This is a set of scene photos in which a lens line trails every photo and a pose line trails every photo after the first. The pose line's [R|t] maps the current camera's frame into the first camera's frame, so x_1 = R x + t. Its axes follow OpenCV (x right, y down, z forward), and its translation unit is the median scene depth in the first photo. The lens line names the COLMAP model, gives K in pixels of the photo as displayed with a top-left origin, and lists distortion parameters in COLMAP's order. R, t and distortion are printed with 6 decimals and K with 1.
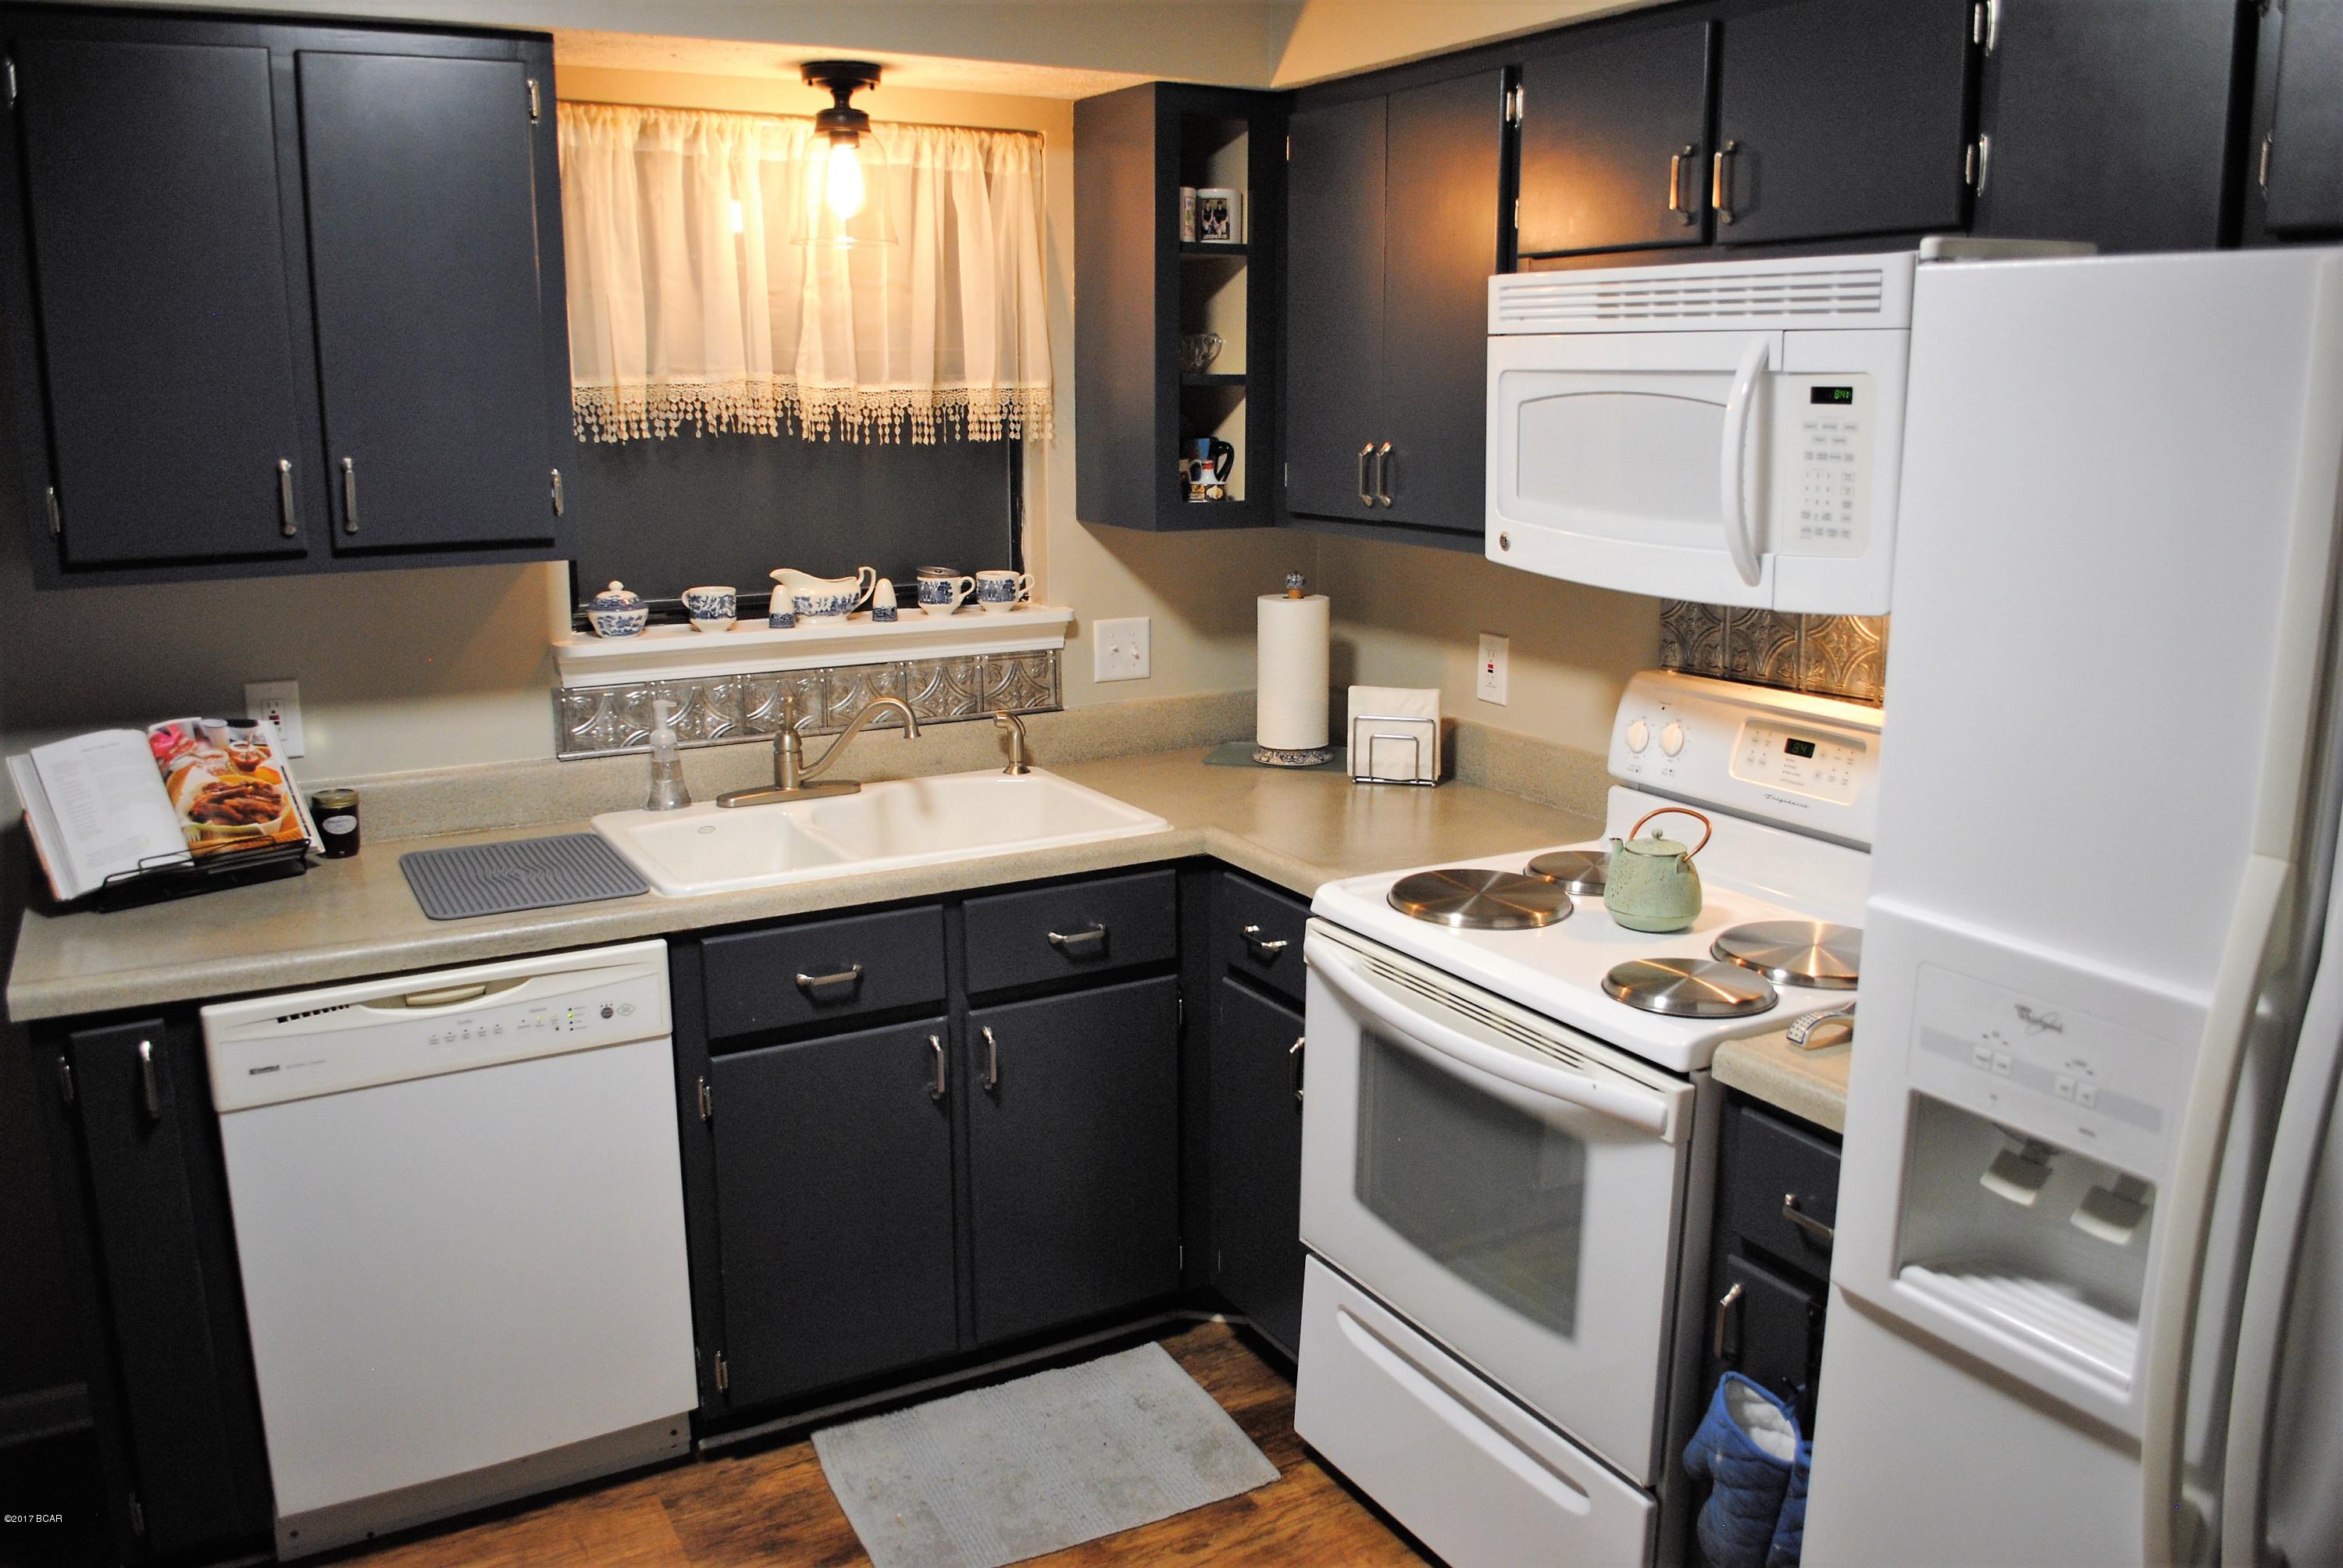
lens RADIAL K [[1847.9, 0, 1171.5], [0, 1847.9, 784.0], [0, 0, 1]] dist [-0.082263, 0.003484]
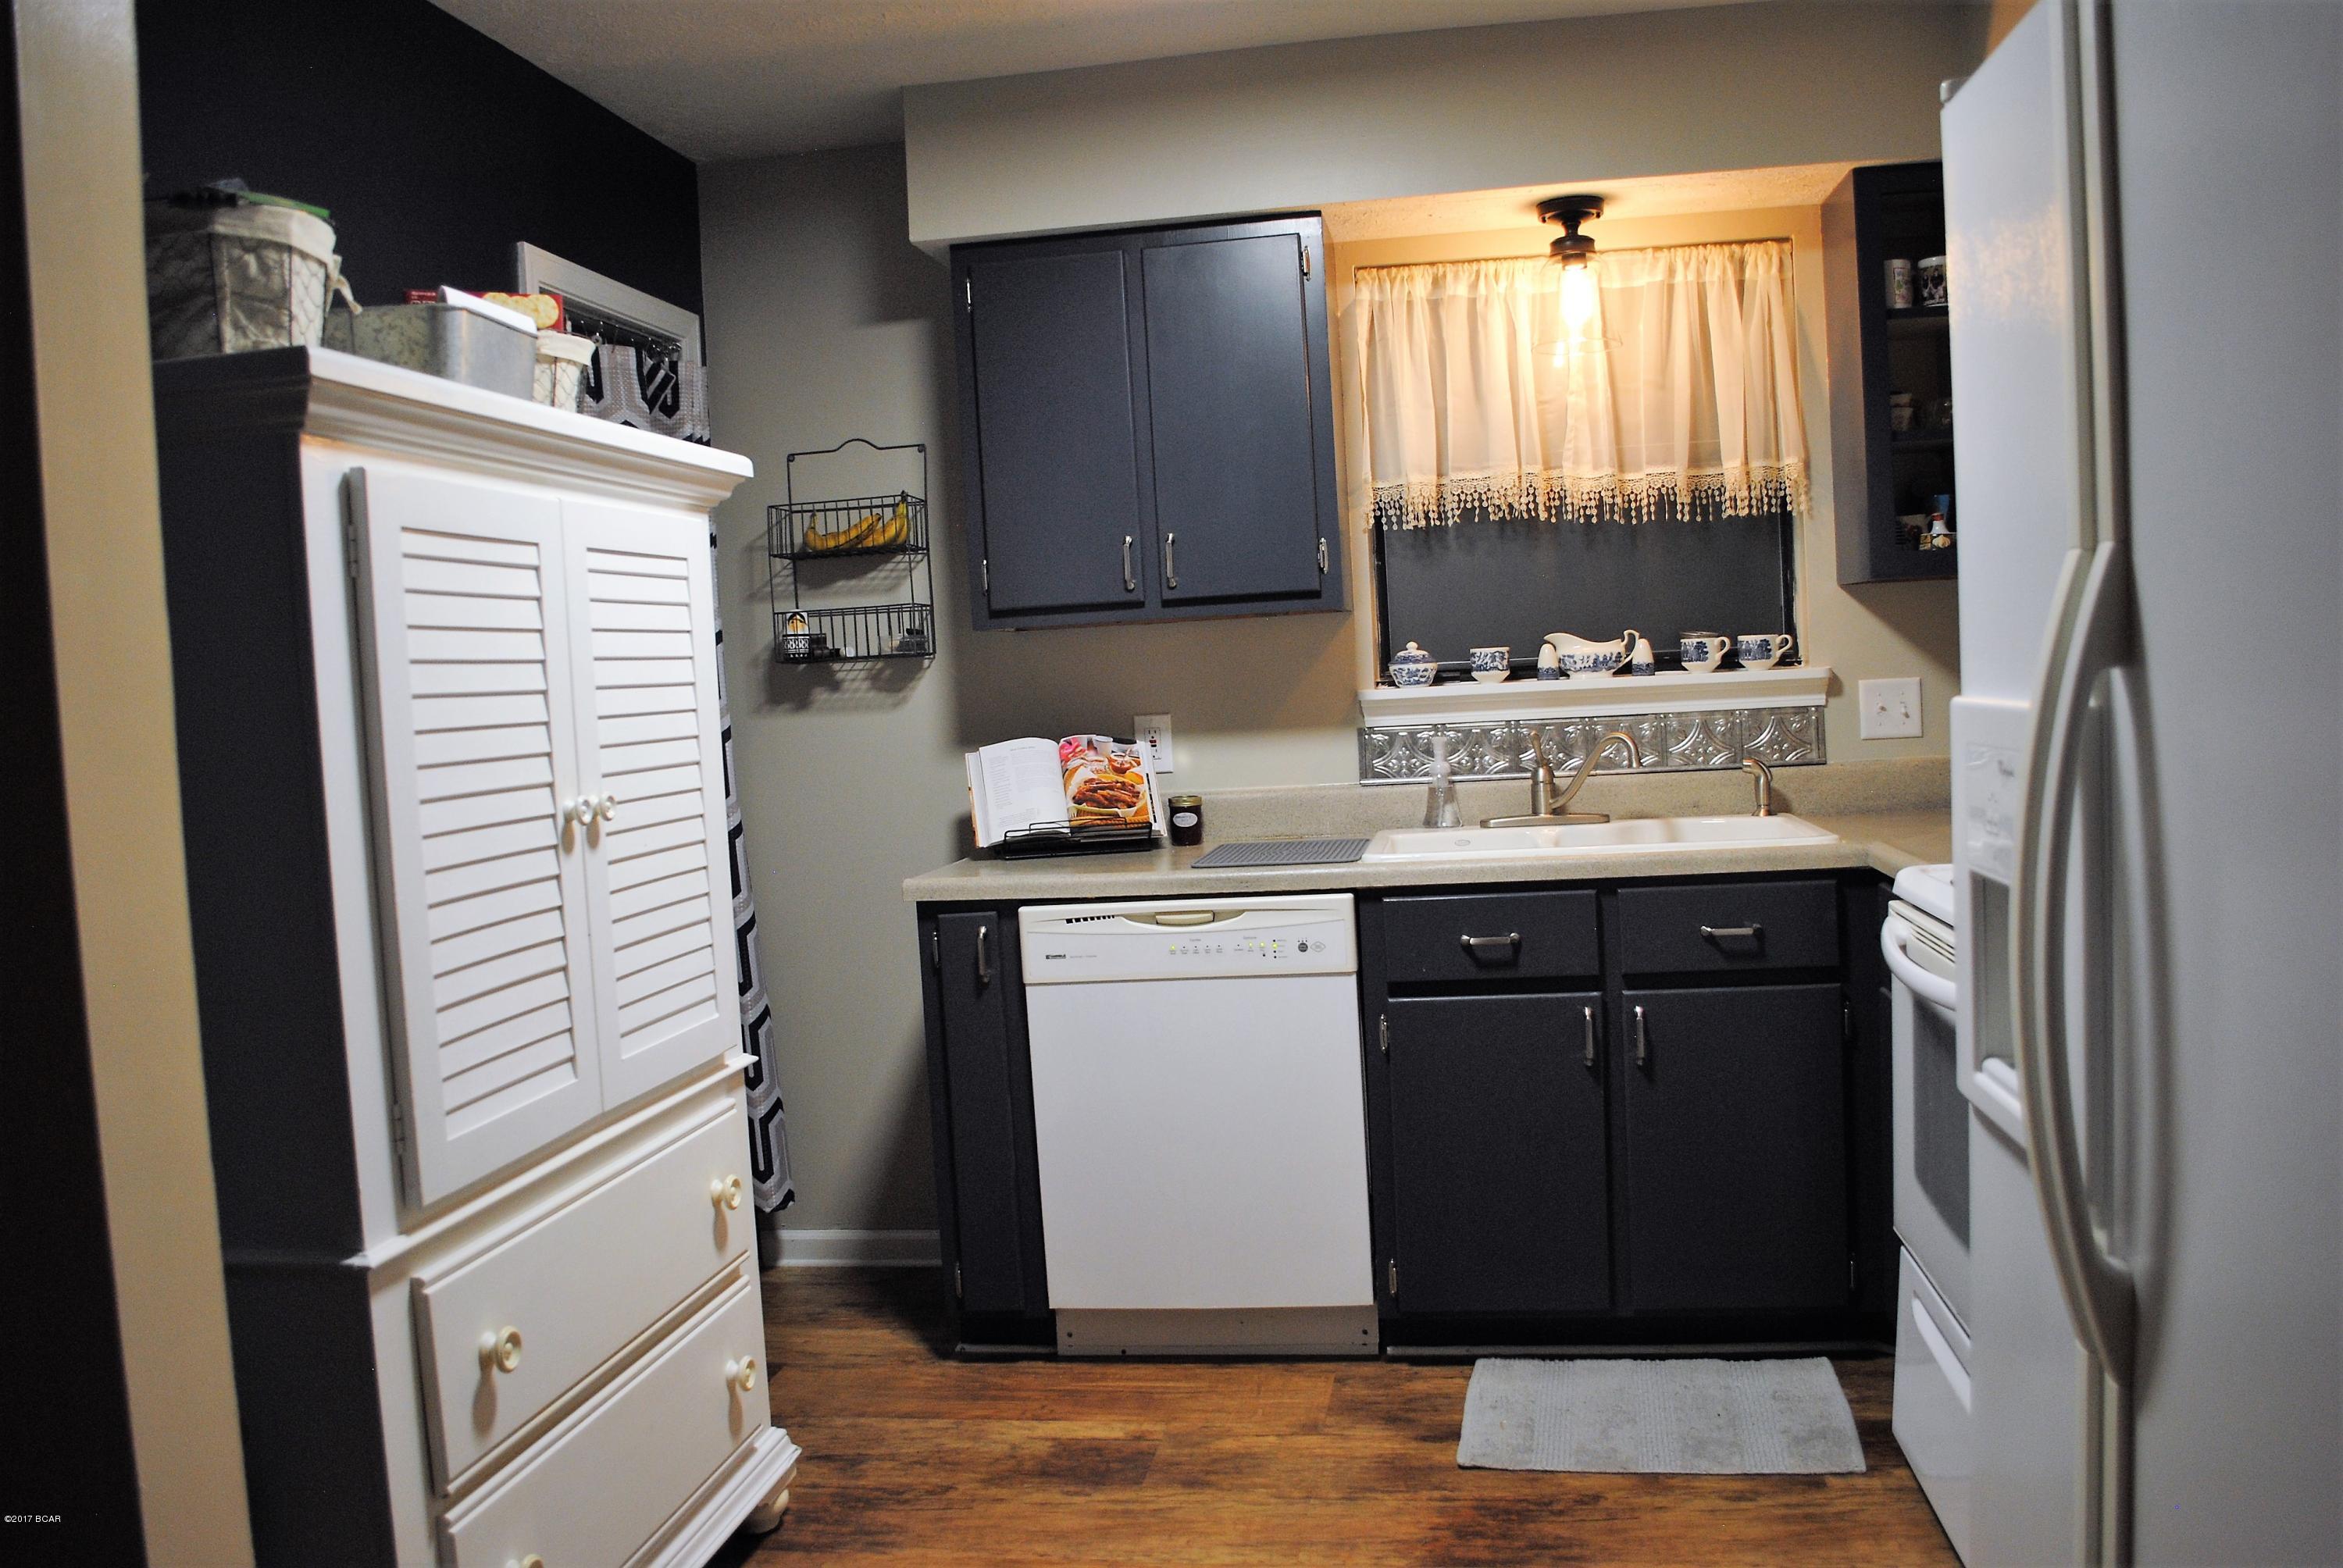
lens RADIAL K [[1818.5, 0, 1171.5], [0, 1818.5, 784.0], [0, 0, 1]] dist [-0.076620, -0.001042]
pose [[0.782393, -0.002913, -0.622778, 0.343082], [-0.081437, 0.990924, -0.106944, 0.132639], [0.617438, 0.134389, 0.775055, -0.034385]]
